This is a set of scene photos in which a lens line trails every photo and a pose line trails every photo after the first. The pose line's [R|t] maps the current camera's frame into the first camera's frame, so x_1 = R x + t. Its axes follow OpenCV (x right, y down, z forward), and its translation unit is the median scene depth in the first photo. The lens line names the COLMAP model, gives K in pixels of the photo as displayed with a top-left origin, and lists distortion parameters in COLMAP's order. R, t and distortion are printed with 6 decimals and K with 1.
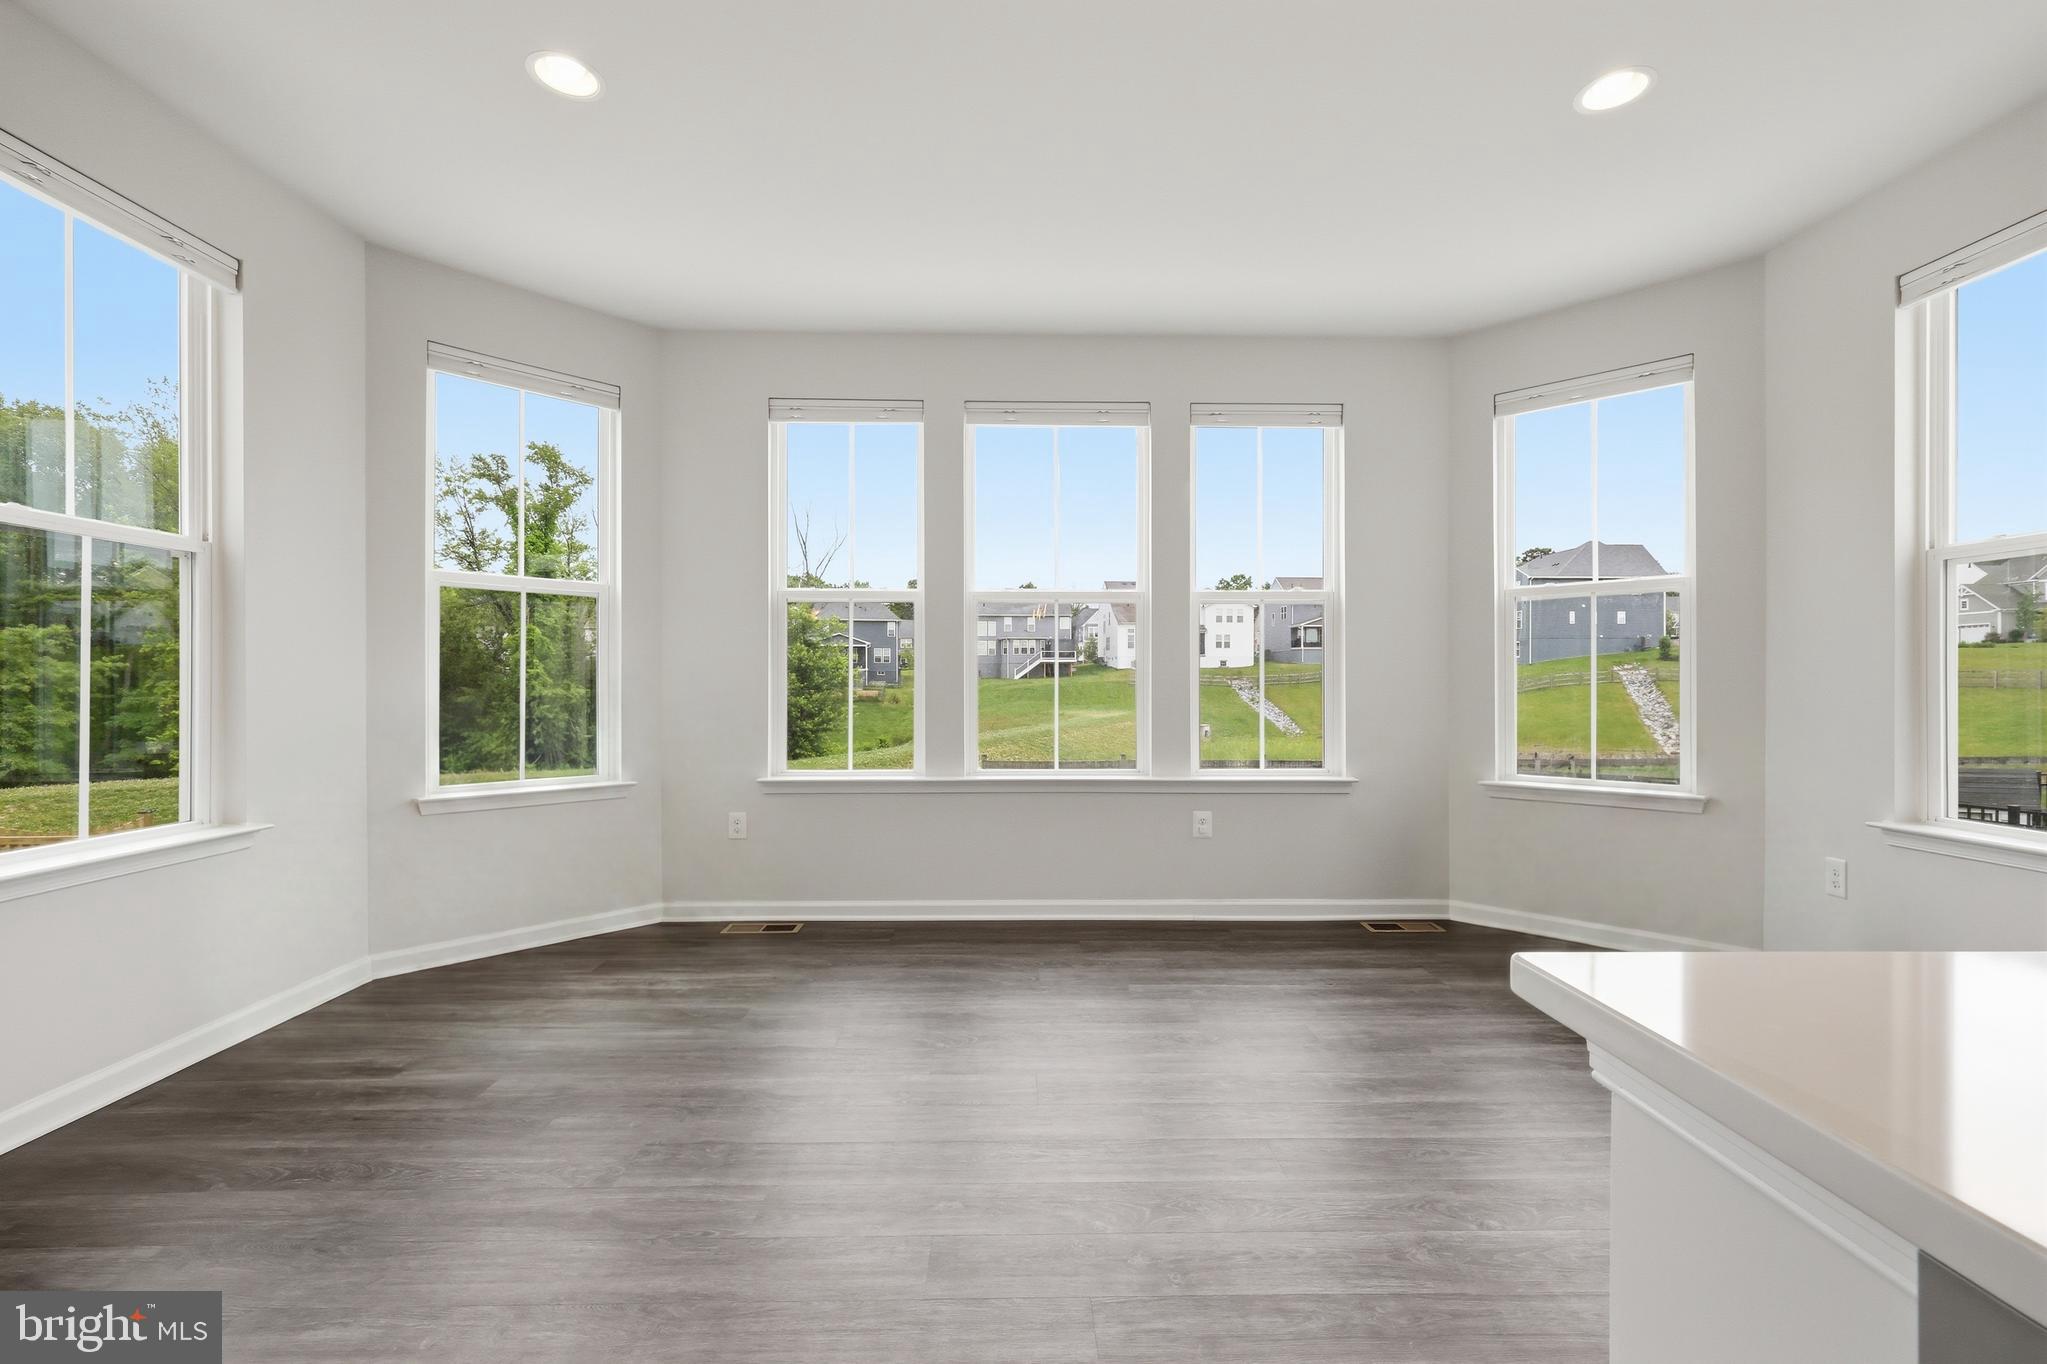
lens RADIAL K [[864.8, 0, 1018.8], [0, 864.8, 677.2], [0, 0, 1]] dist [0.010294, -0.000069]
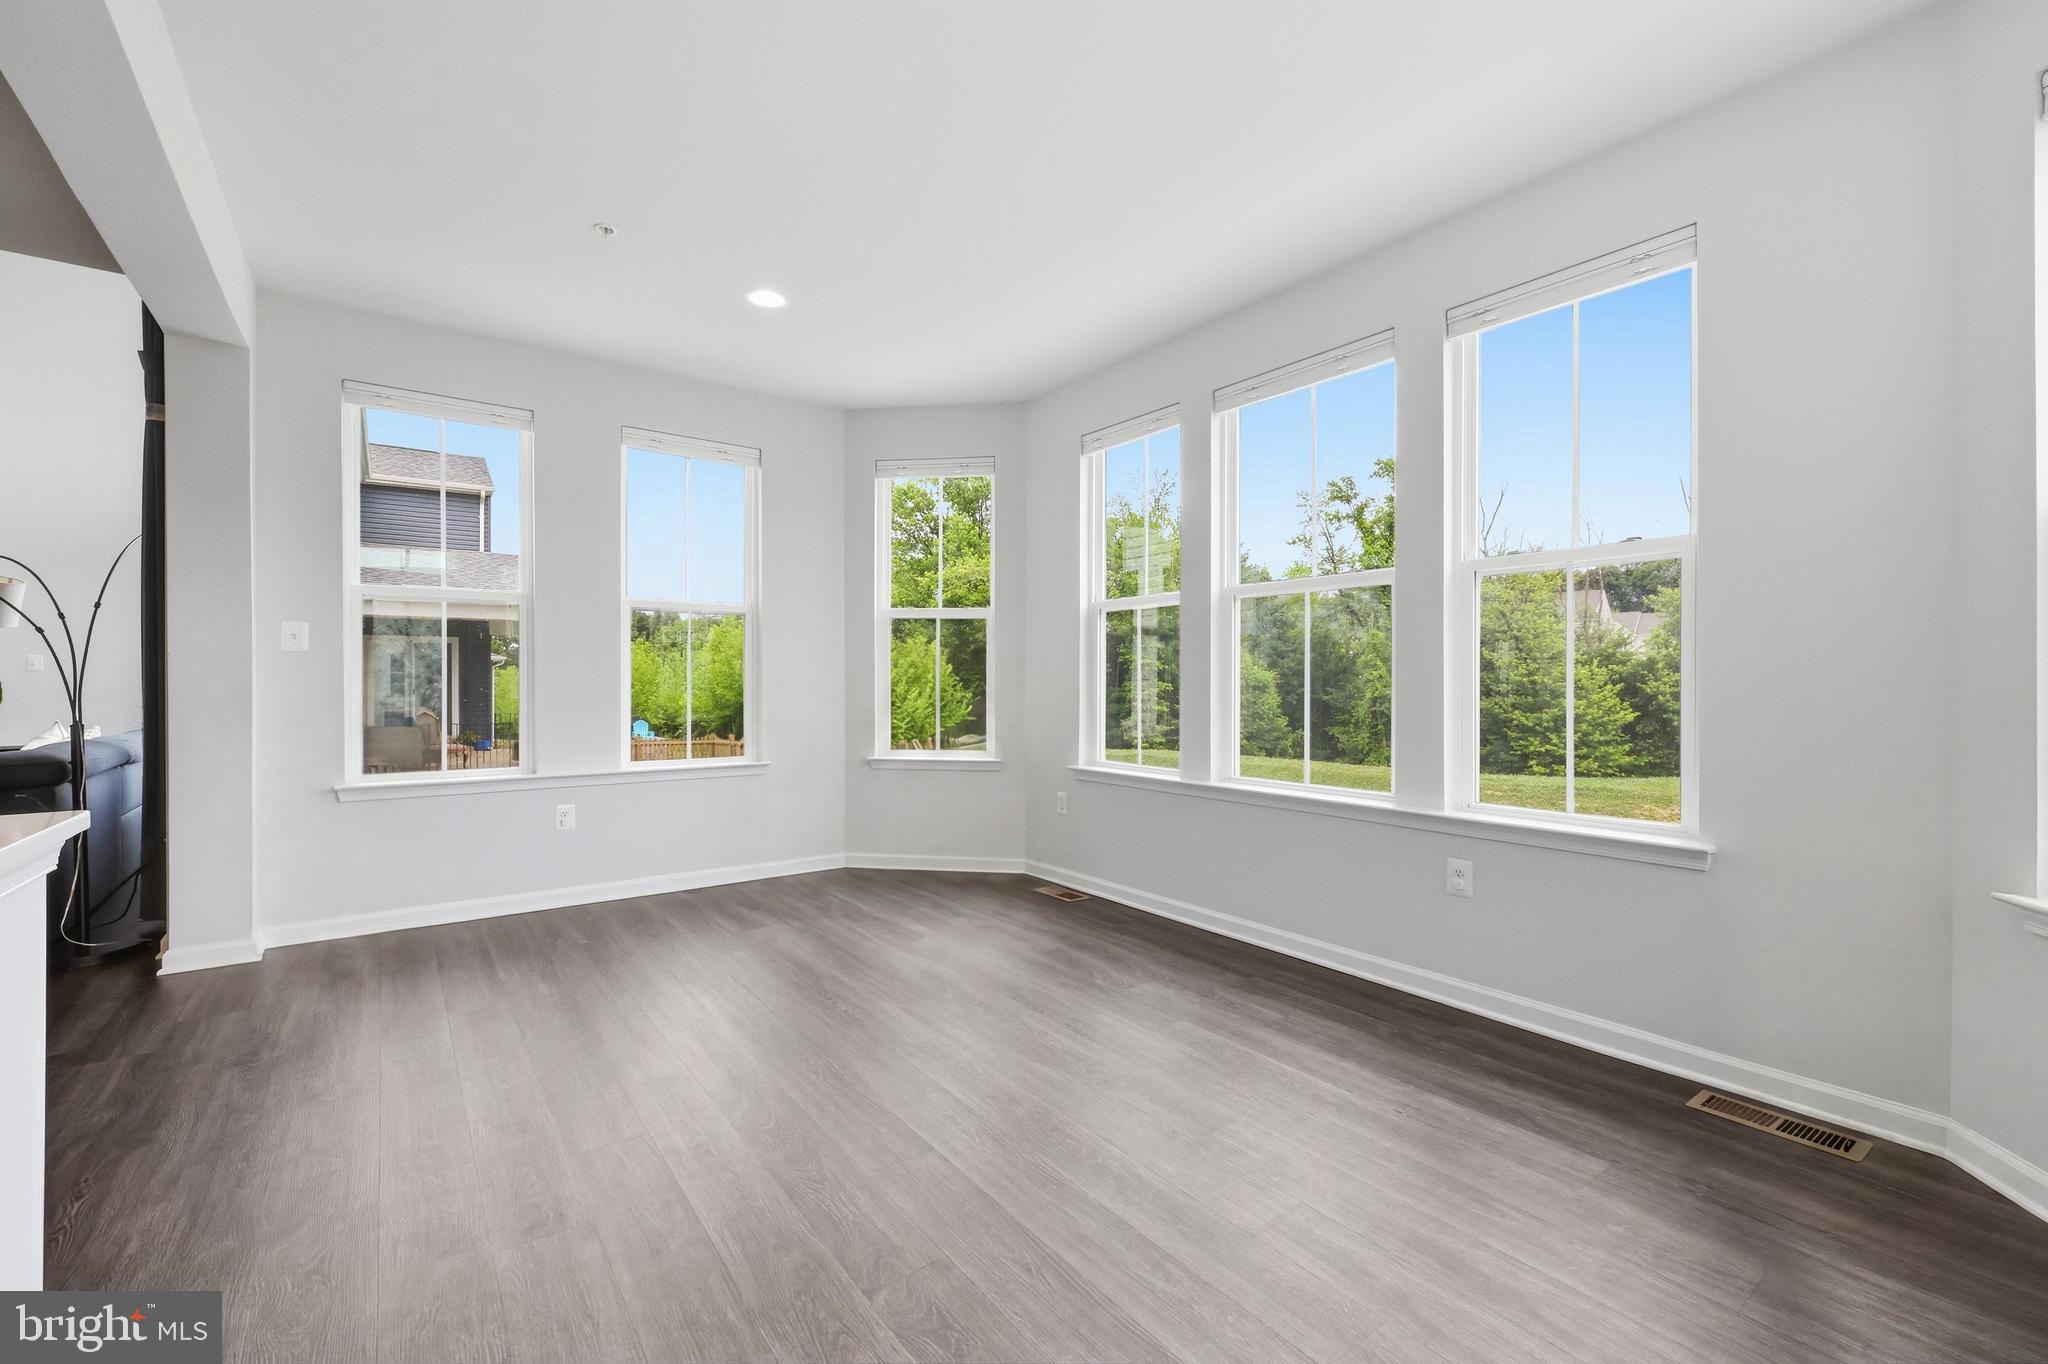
lens RADIAL K [[865.2, 0, 1023.3], [0, 865.2, 683.5], [0, 0, 1]] dist [0.010294, -0.000069]
pose [[0.576152, 0.001948, -0.817340, 0.592136], [0.003024, 0.999985, 0.004515, 0.000956], [0.817337, -0.005073, 0.576138, 0.268936]]
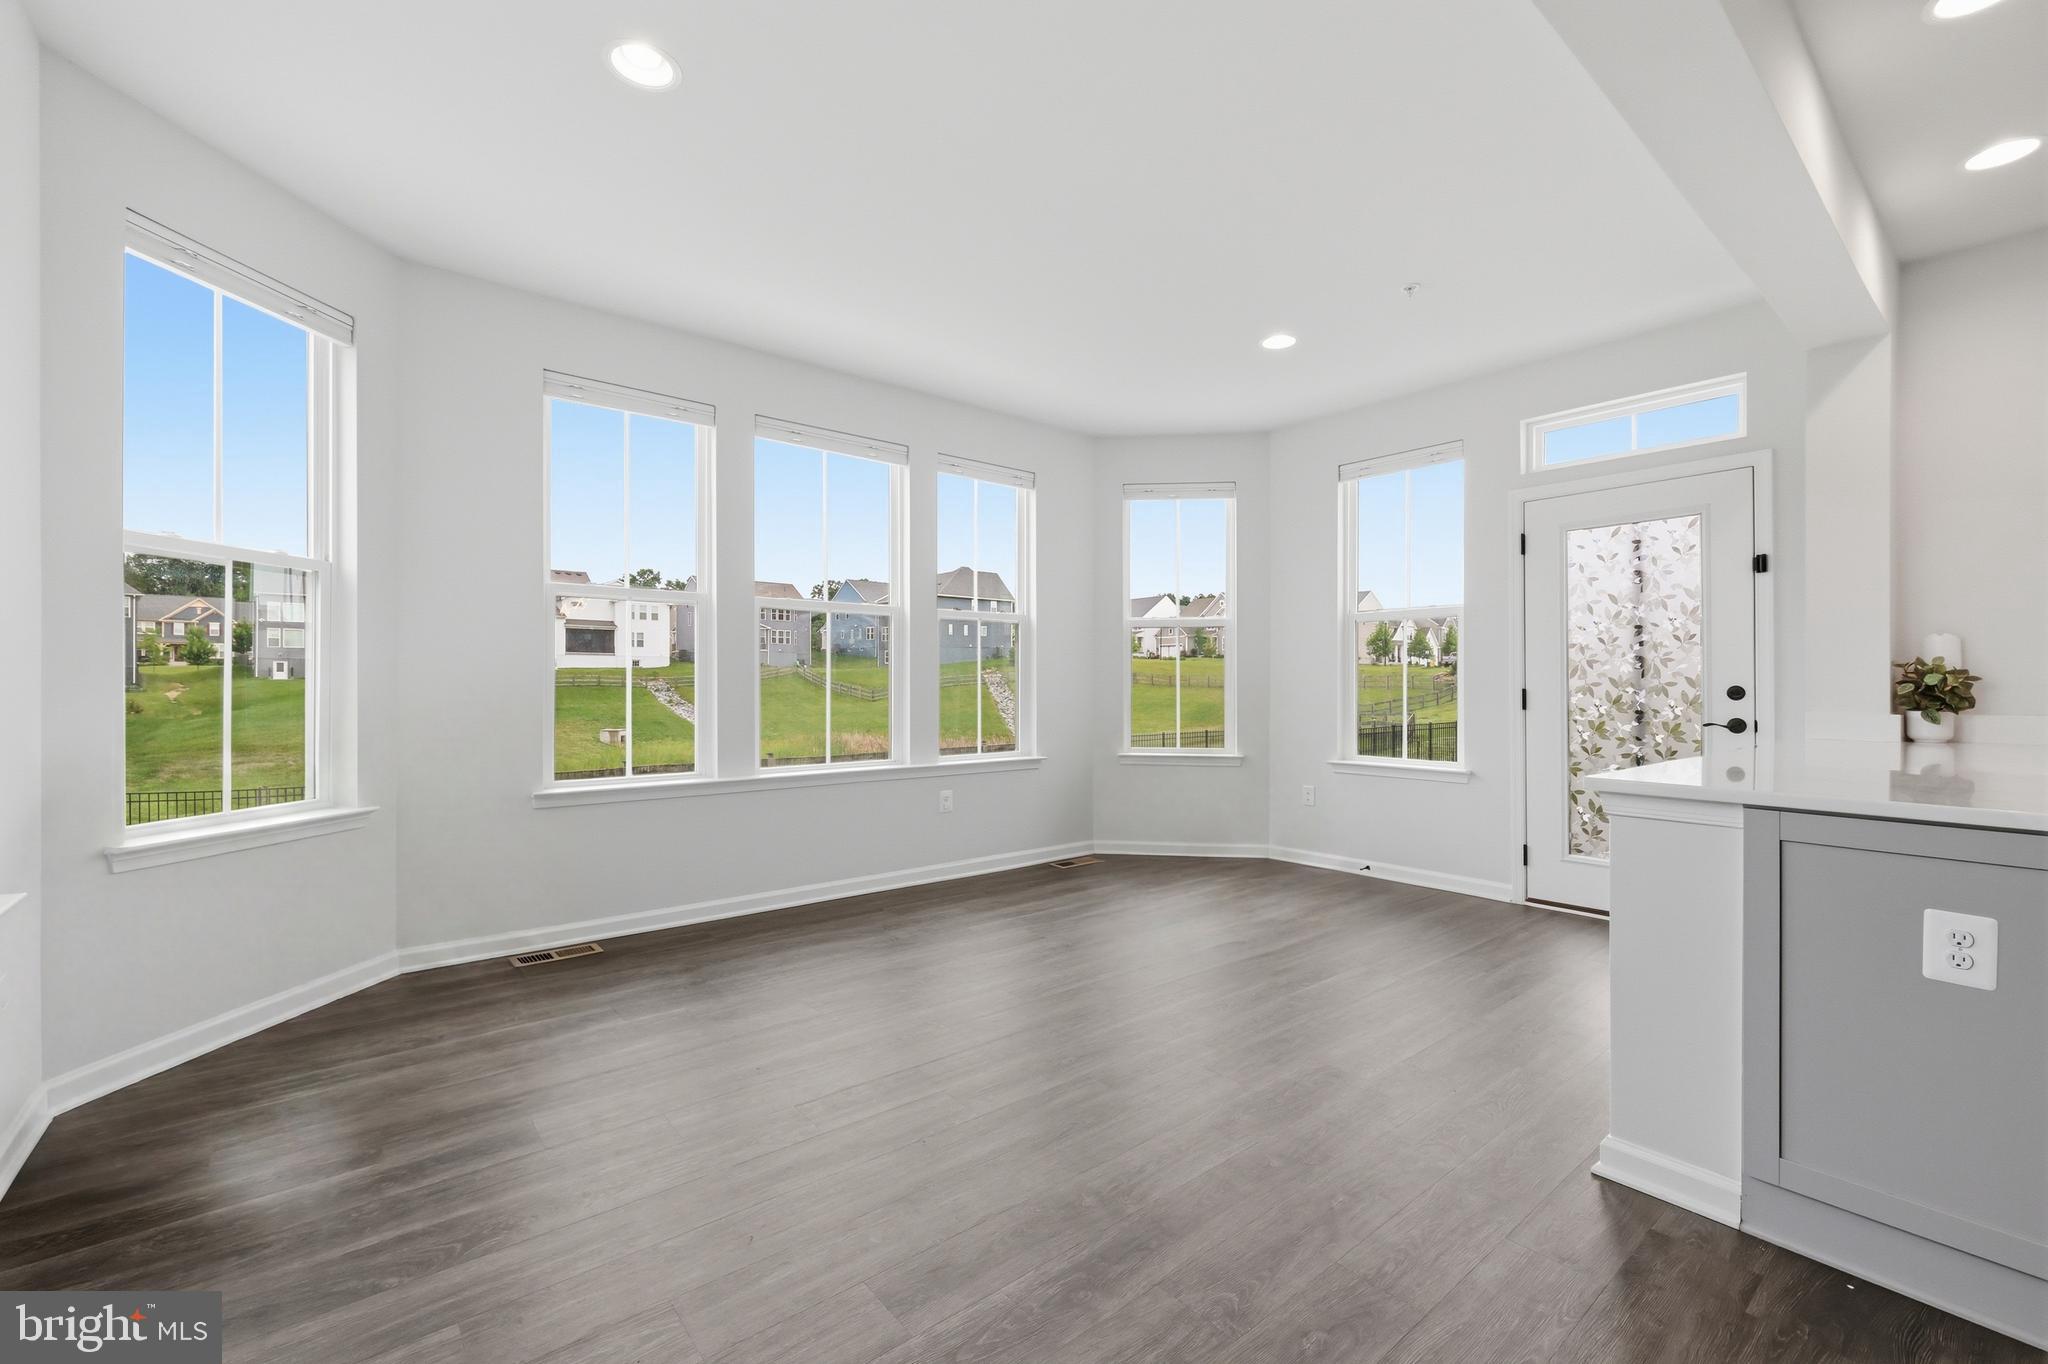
lens RADIAL K [[865.2, 0, 1030.0], [0, 865.2, 679.8], [0, 0, 1]] dist [0.010294, -0.000069]
pose [[0.779467, 0.002843, 0.626437, -0.450192], [-0.004052, 0.999992, 0.000502, -0.001016], [-0.626431, -0.002930, 0.779472, -0.019273]]
